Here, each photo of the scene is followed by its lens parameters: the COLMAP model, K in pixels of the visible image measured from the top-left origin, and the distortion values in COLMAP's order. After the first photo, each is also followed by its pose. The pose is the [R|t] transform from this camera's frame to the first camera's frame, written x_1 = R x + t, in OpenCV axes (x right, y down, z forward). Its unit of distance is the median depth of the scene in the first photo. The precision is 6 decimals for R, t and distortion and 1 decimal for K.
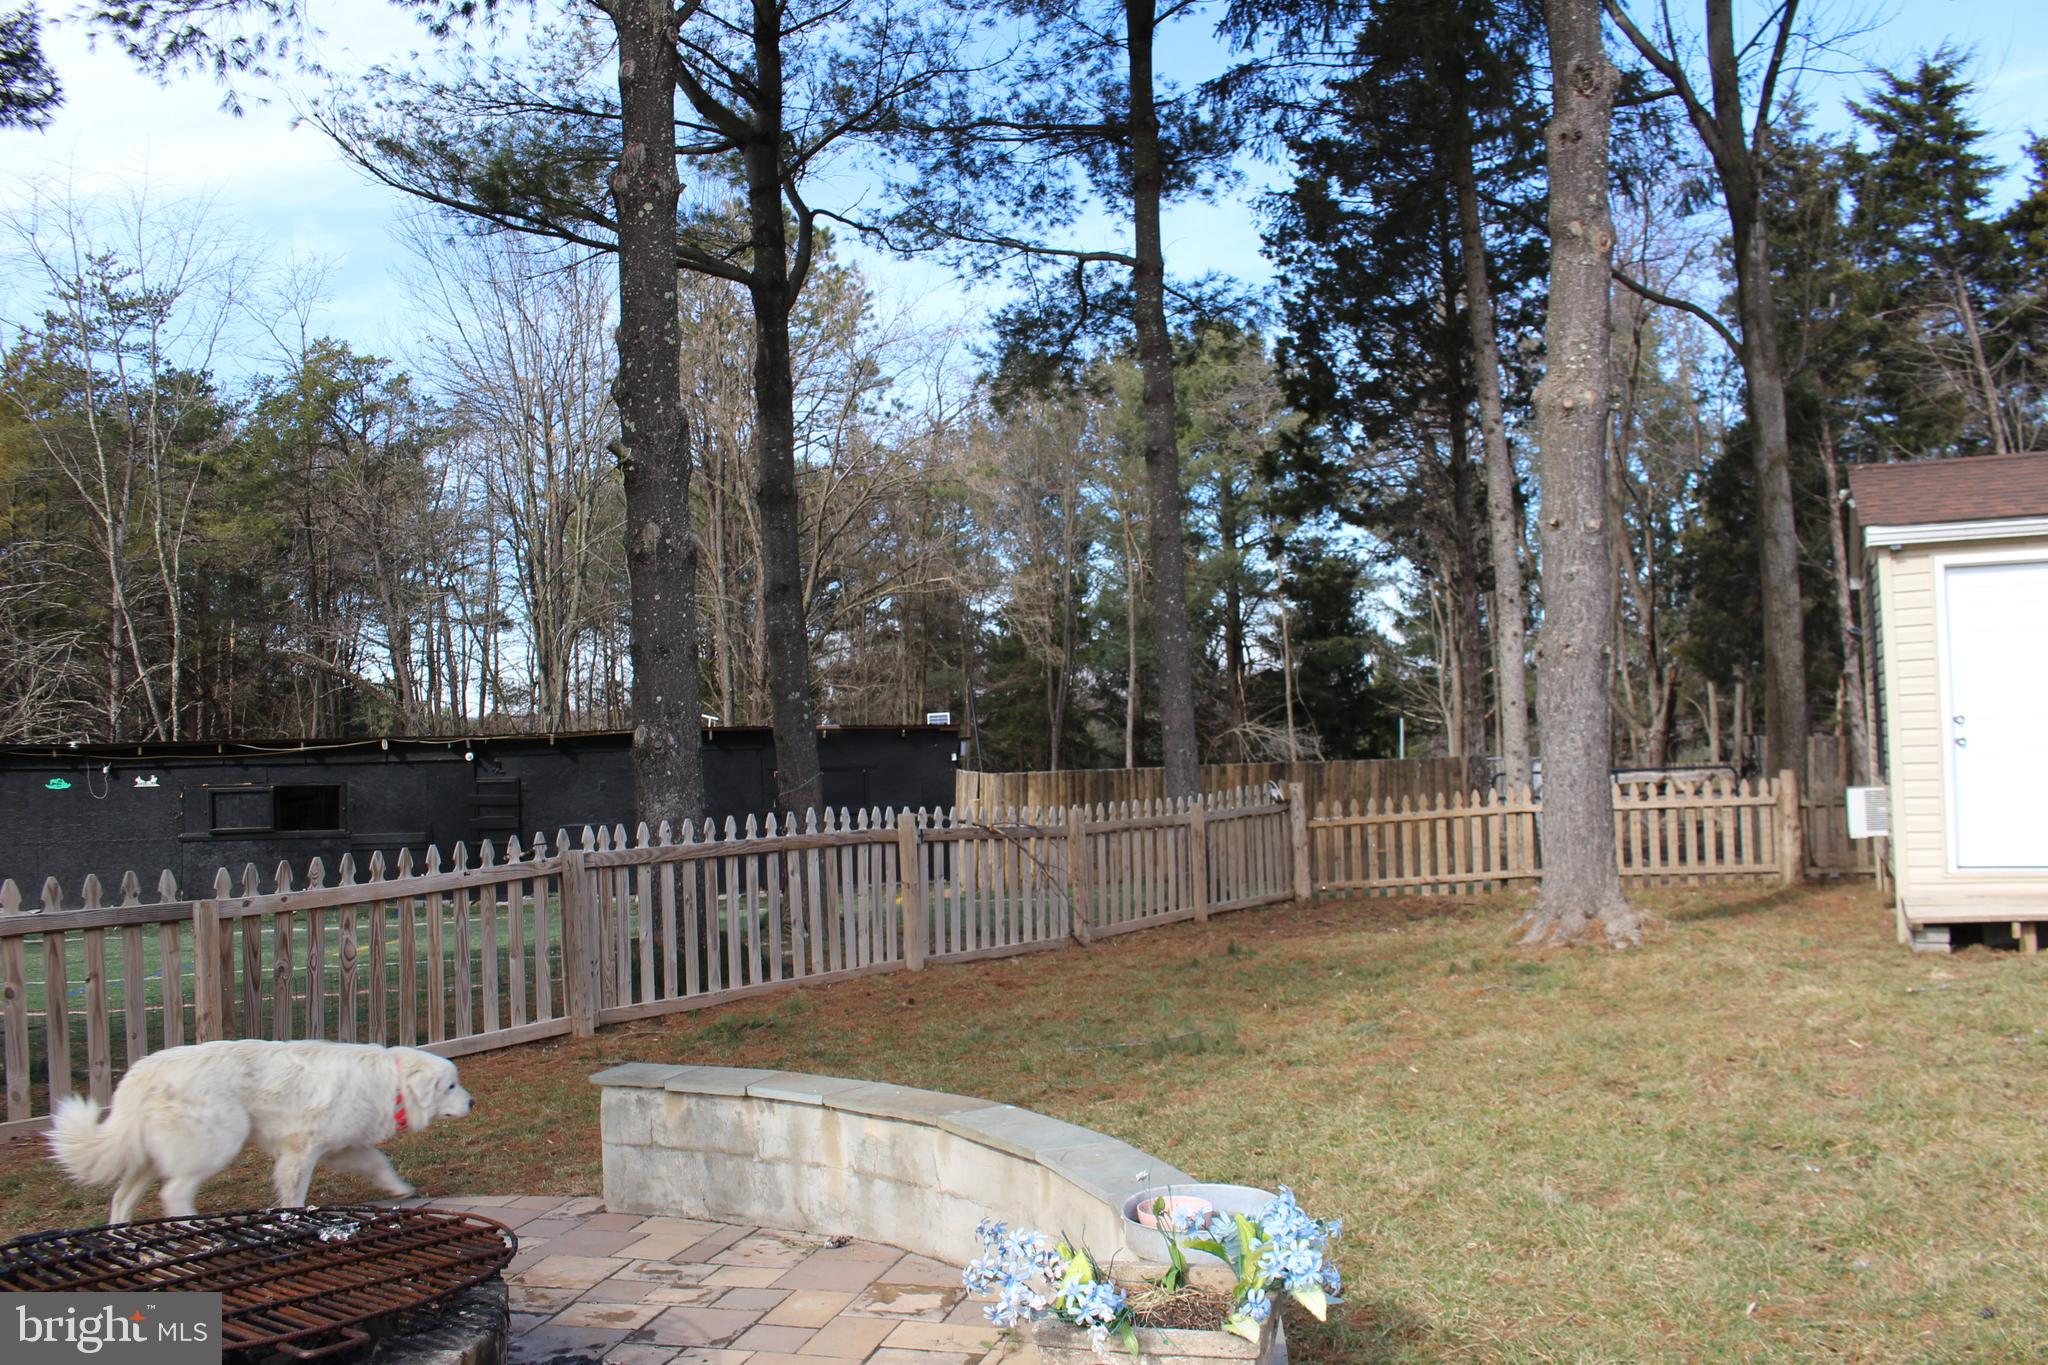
lens RADIAL K [[1694.6, 0, 1031.3], [0, 1694.6, 654.7], [0, 0, 1]] dist [-0.157240, 0.122385]
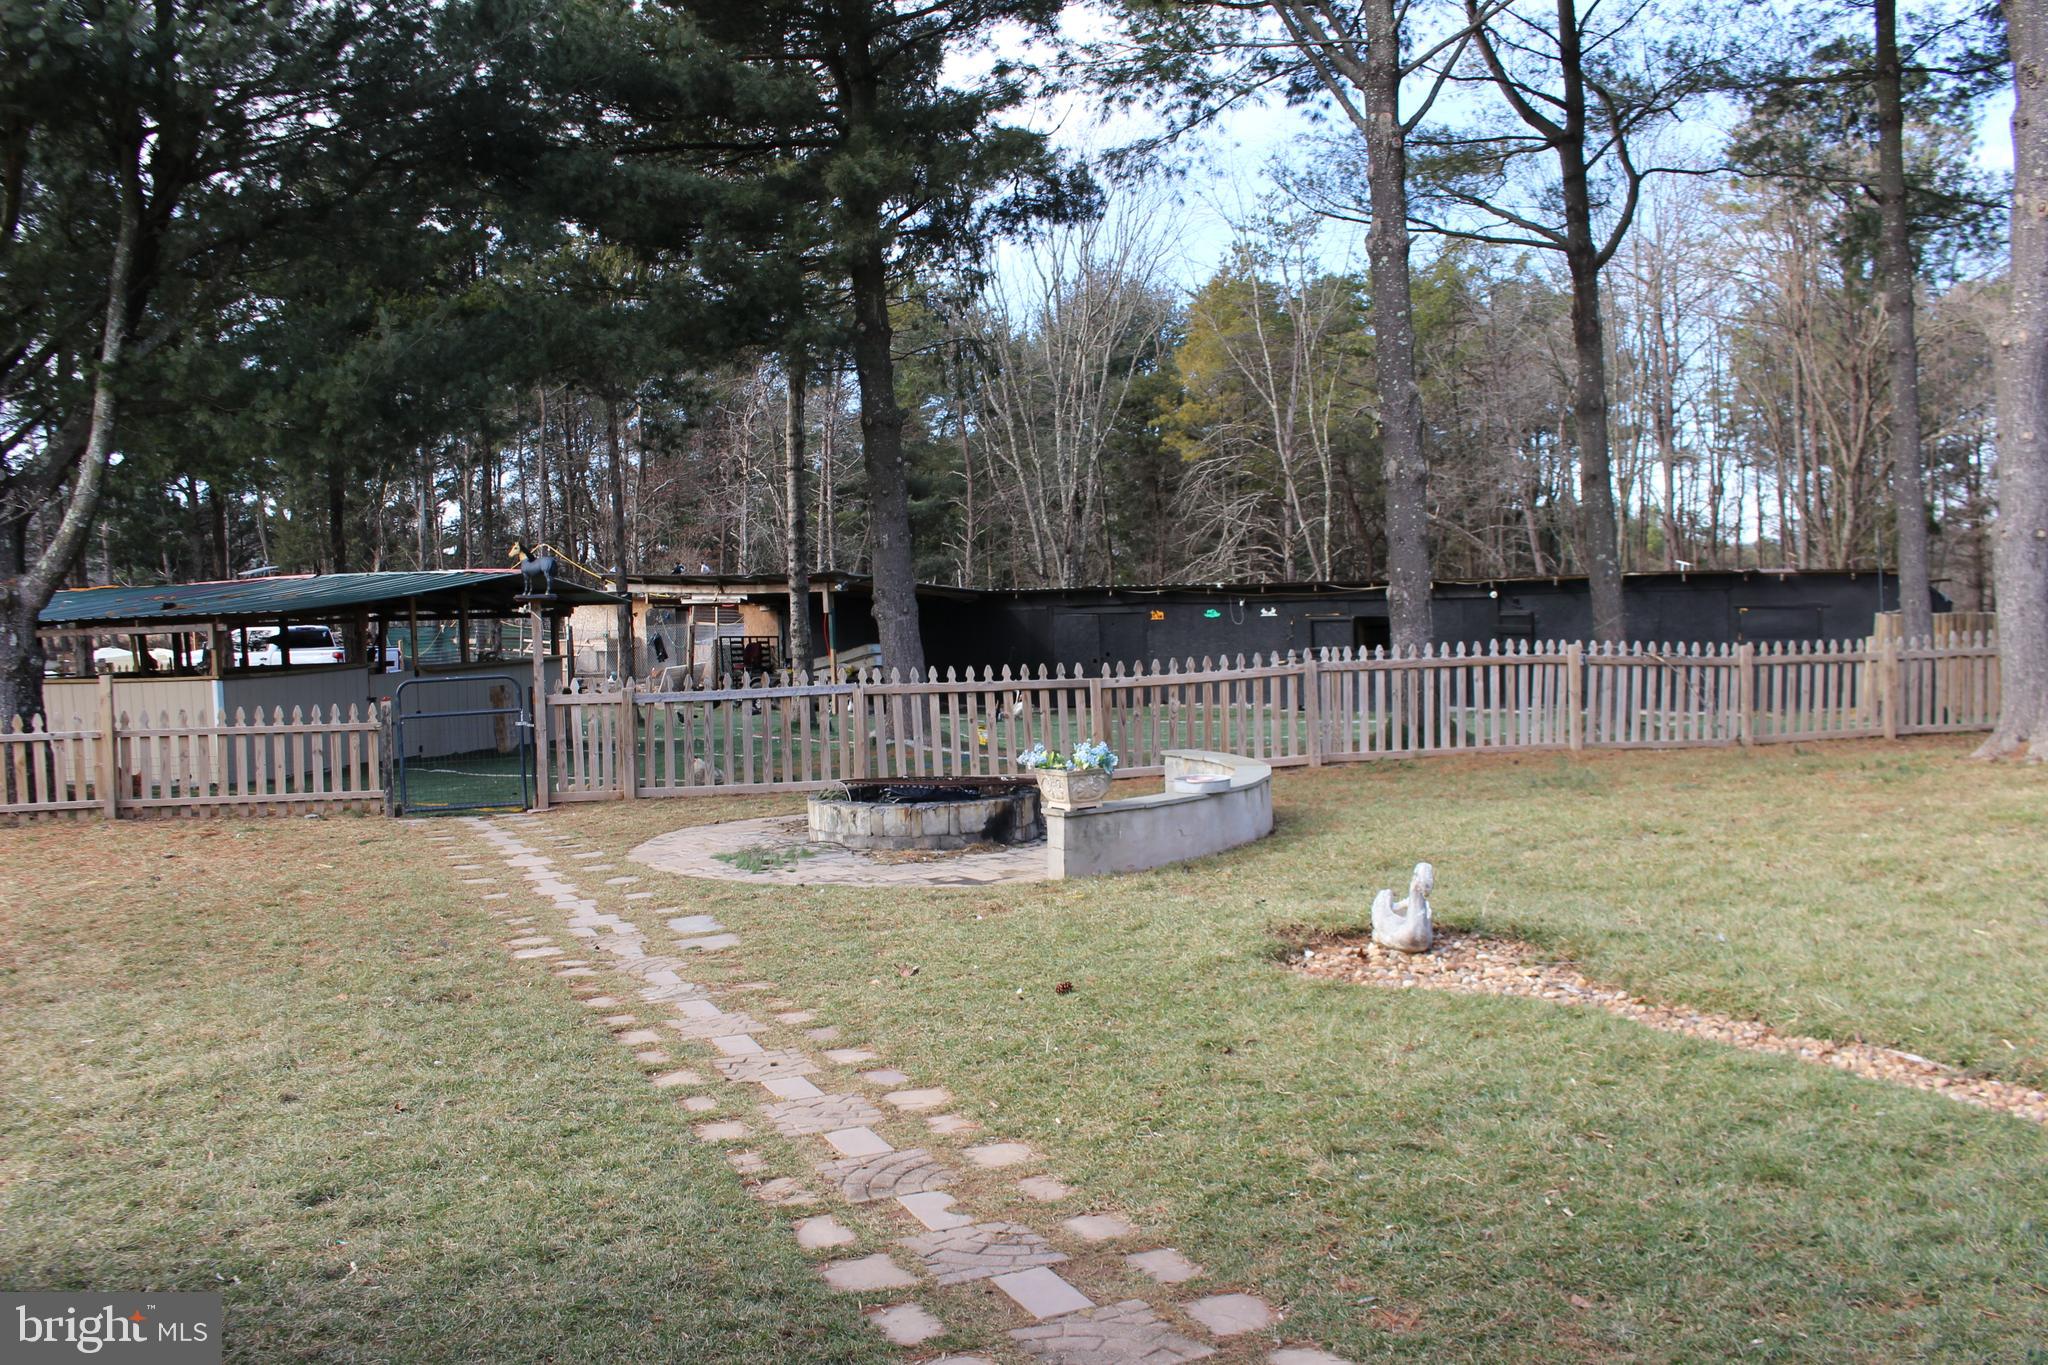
lens RADIAL K [[1813.2, 0, 1024.0], [0, 1813.2, 682.5], [0, 0, 1]] dist [-0.163310, 0.159685]
pose [[0.737861, 0.040098, -0.673760, 0.557357], [0.040804, 0.993758, 0.103828, -0.049393], [0.673718, -0.104102, 0.731620, -0.422198]]
